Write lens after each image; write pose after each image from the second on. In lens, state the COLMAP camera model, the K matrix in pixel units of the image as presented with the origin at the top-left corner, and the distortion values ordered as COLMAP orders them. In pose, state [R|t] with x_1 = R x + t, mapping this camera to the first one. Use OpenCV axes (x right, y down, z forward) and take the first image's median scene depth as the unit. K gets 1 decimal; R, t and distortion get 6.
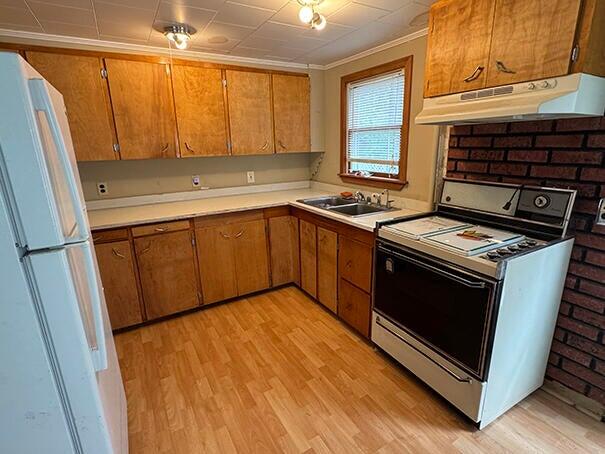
lens RADIAL K [[309.1, 0, 300.8], [0, 309.1, 225.5], [0, 0, 1]] dist [-0.004501, -0.000096]
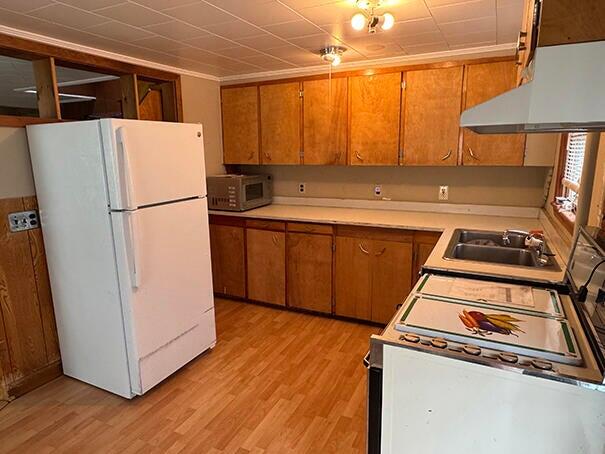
lens RADIAL K [[390.7, 0, 301.2], [0, 390.7, 227.1], [0, 0, 1]] dist [-0.008425, -0.001184]
pose [[0.552294, 0.177163, -0.814607, 0.743120], [-0.212611, 0.974778, 0.067850, -0.093457], [0.806082, 0.135721, 0.576031, 0.201525]]
